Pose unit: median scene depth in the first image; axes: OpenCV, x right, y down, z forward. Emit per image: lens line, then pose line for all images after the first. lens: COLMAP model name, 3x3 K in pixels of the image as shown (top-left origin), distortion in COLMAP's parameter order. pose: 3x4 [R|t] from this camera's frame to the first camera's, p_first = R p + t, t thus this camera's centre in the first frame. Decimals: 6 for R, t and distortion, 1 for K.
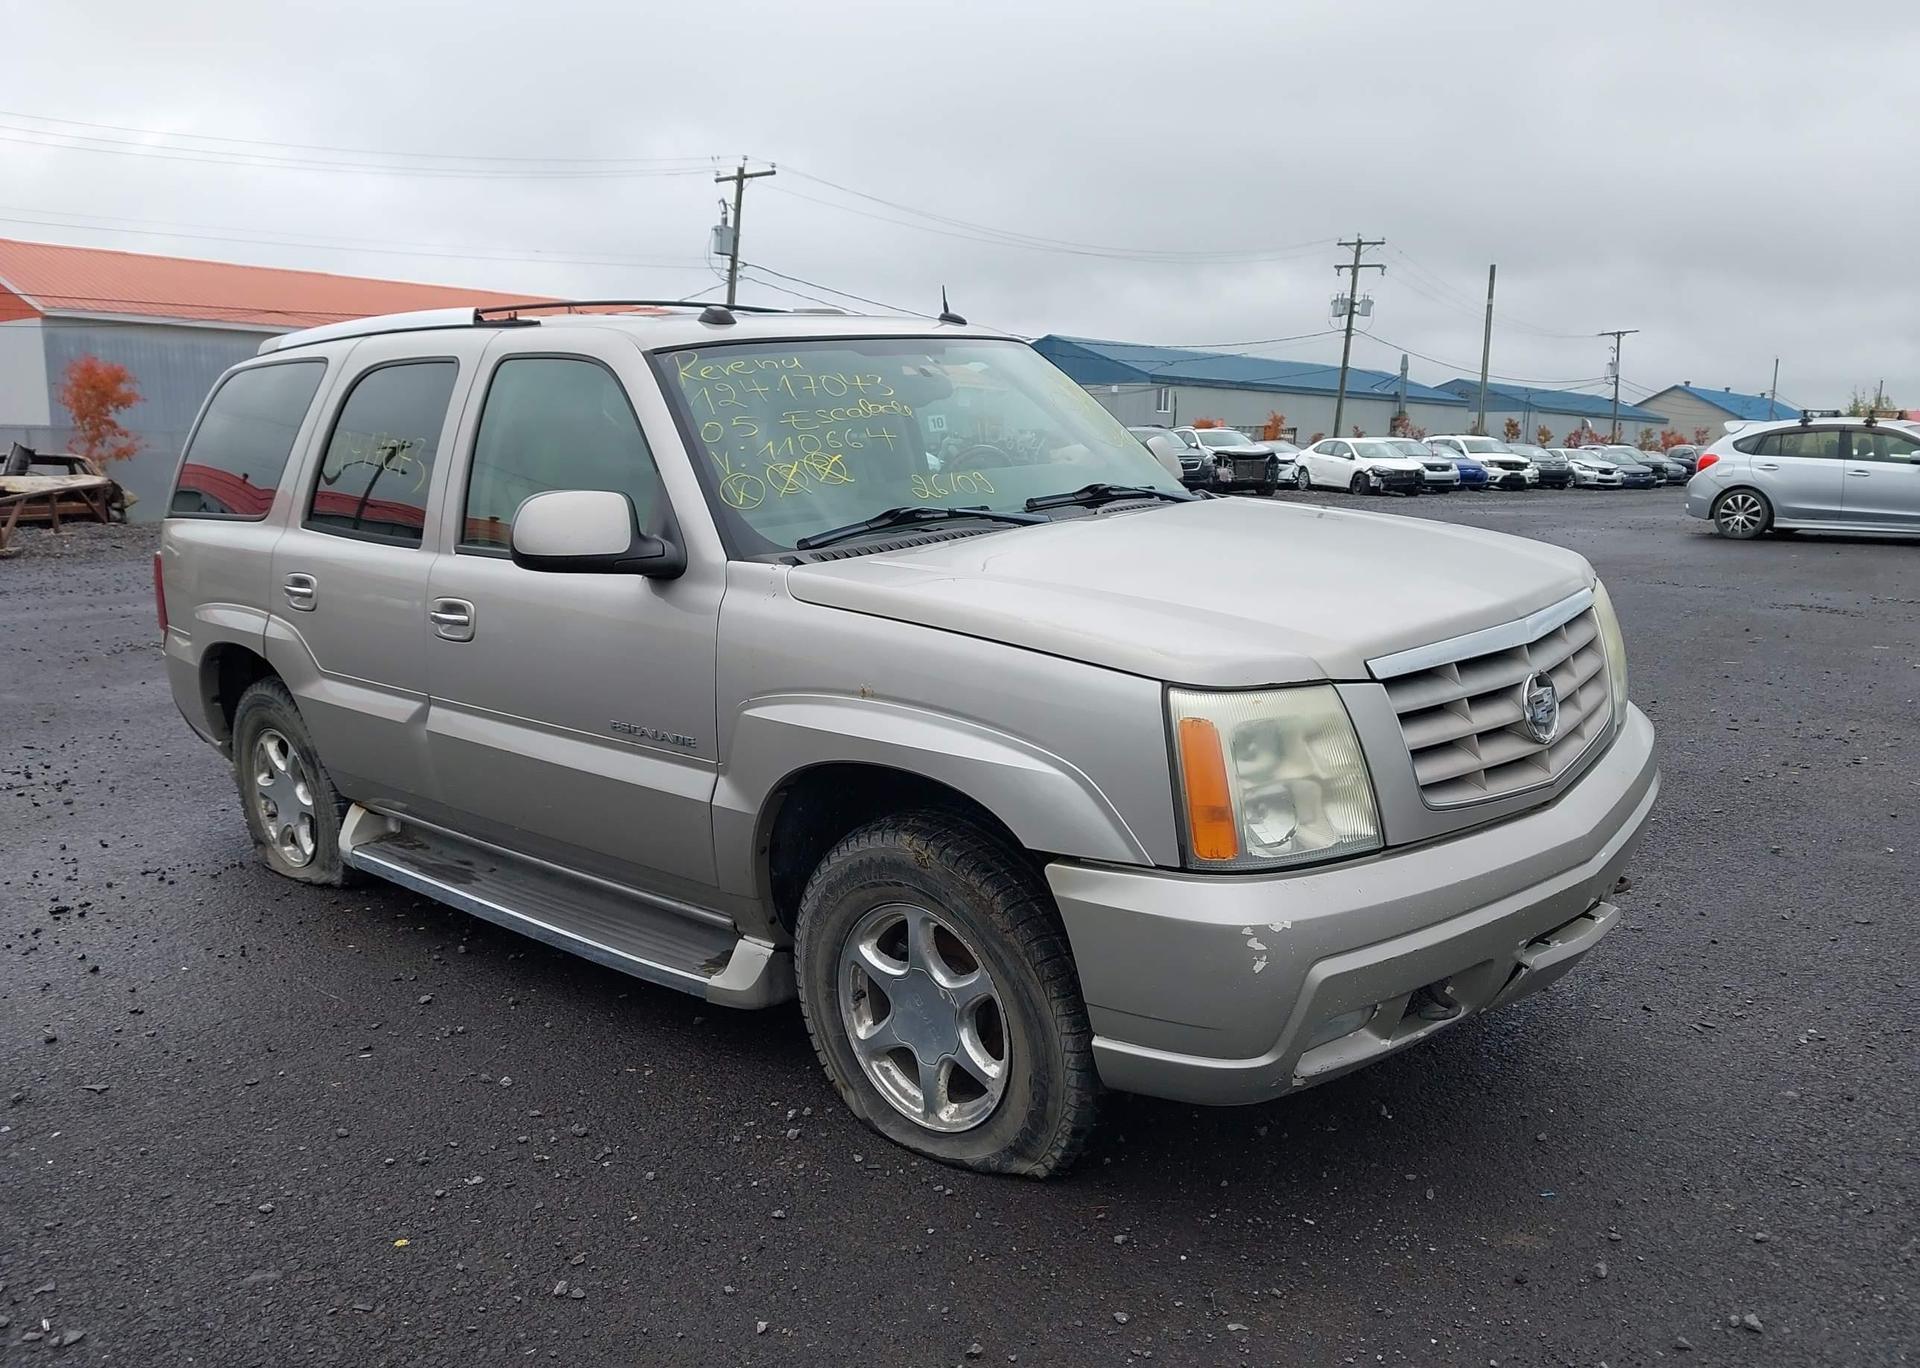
lens RADIAL K [[1520.8, 0, 966.9], [0, 1520.8, 678.1], [0, 0, 1]] dist [0.048512, -0.069233]
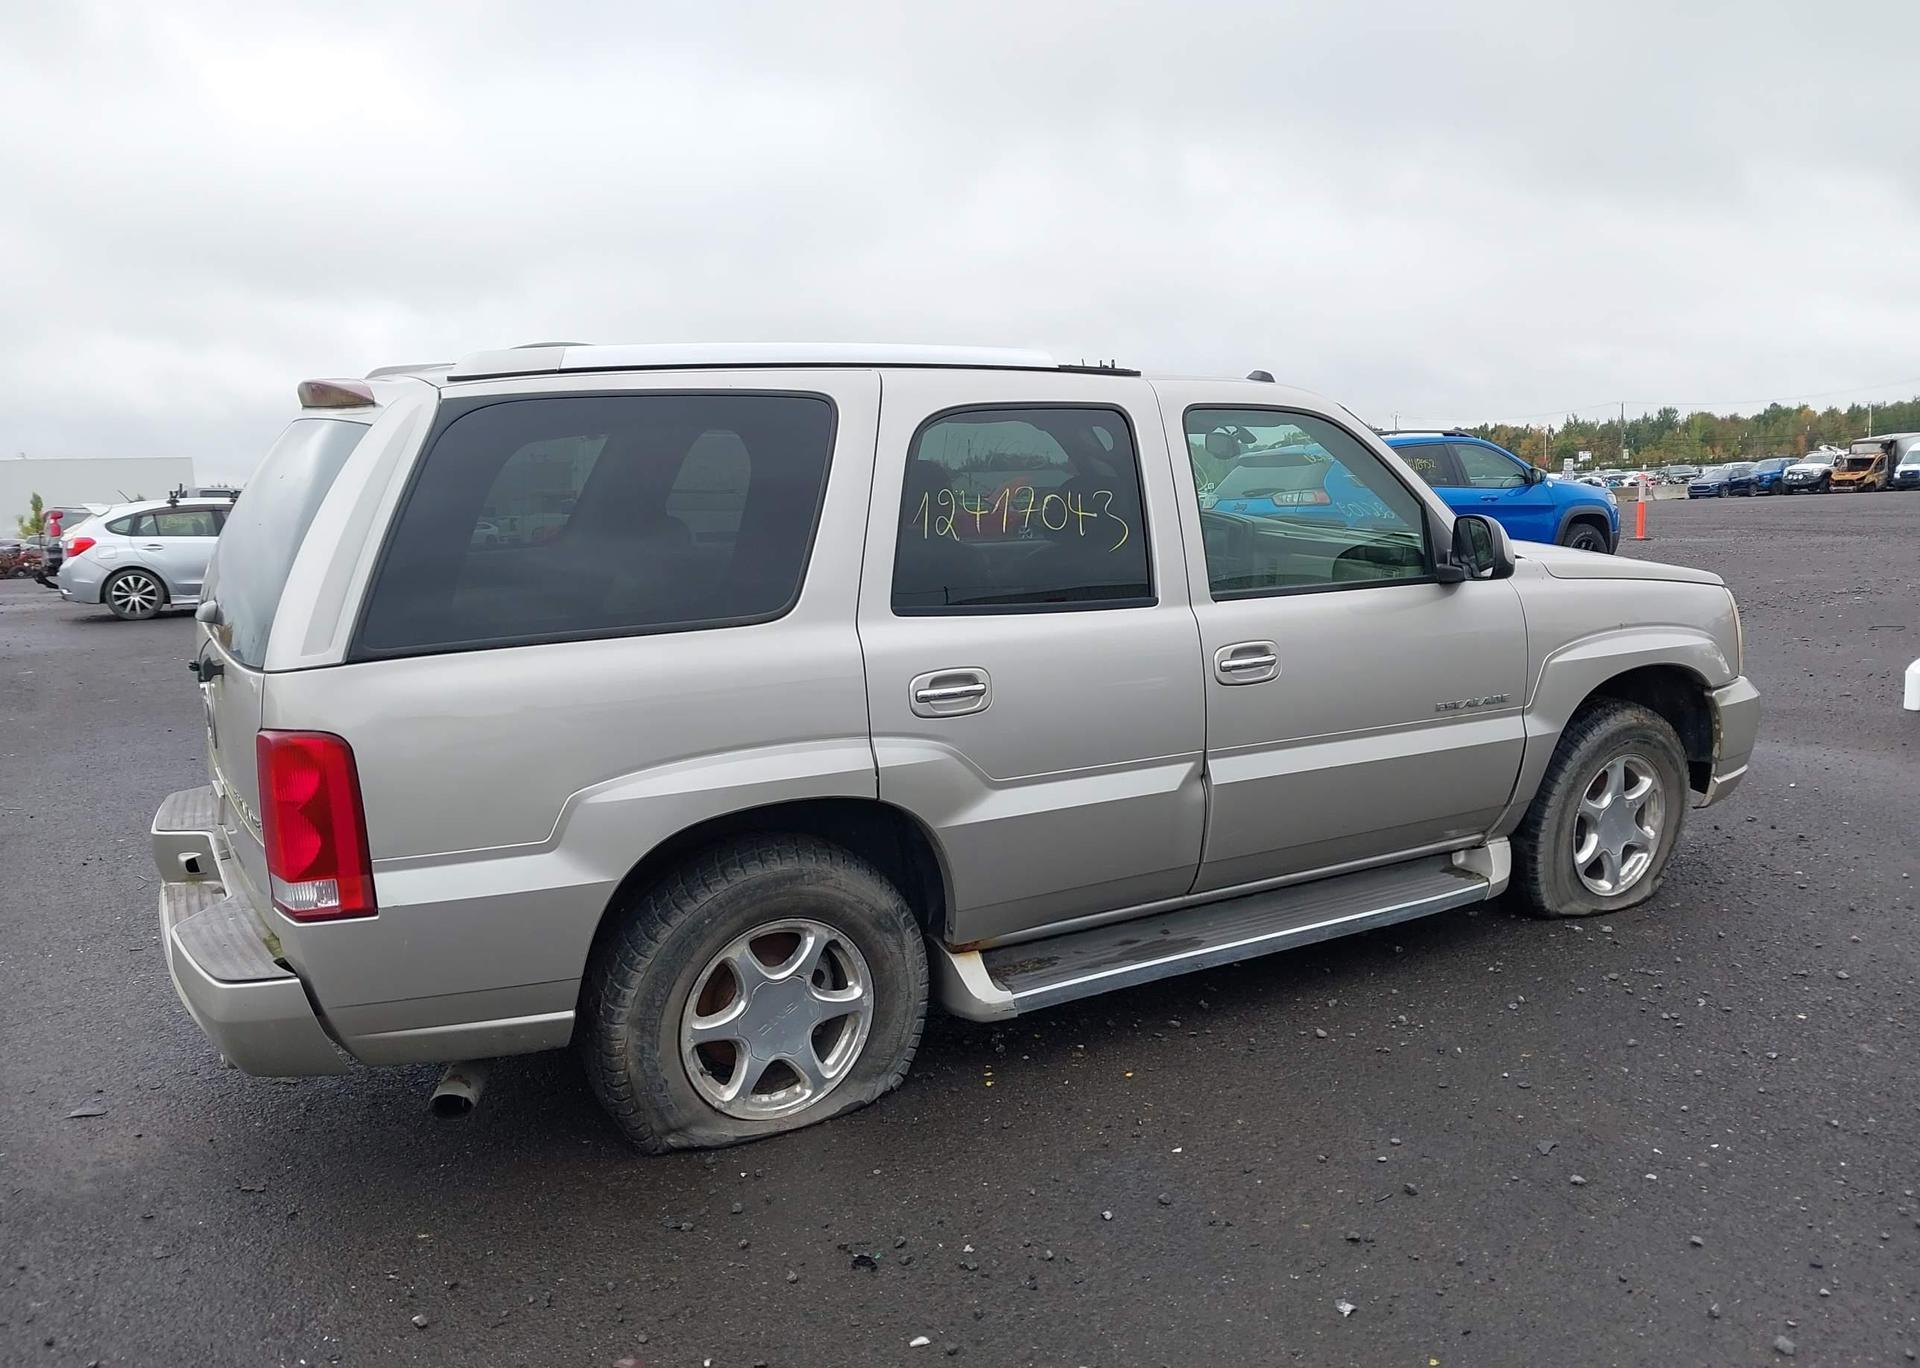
lens RADIAL K [[1520.8, 0, 966.9], [0, 1520.8, 678.1], [0, 0, 1]] dist [0.048512, -0.069233]
pose [[0.293664, -0.130216, 0.946998, -1.290934], [0.185141, 0.979667, 0.077296, -0.135466], [-0.937808, 0.152629, 0.311801, 0.827099]]
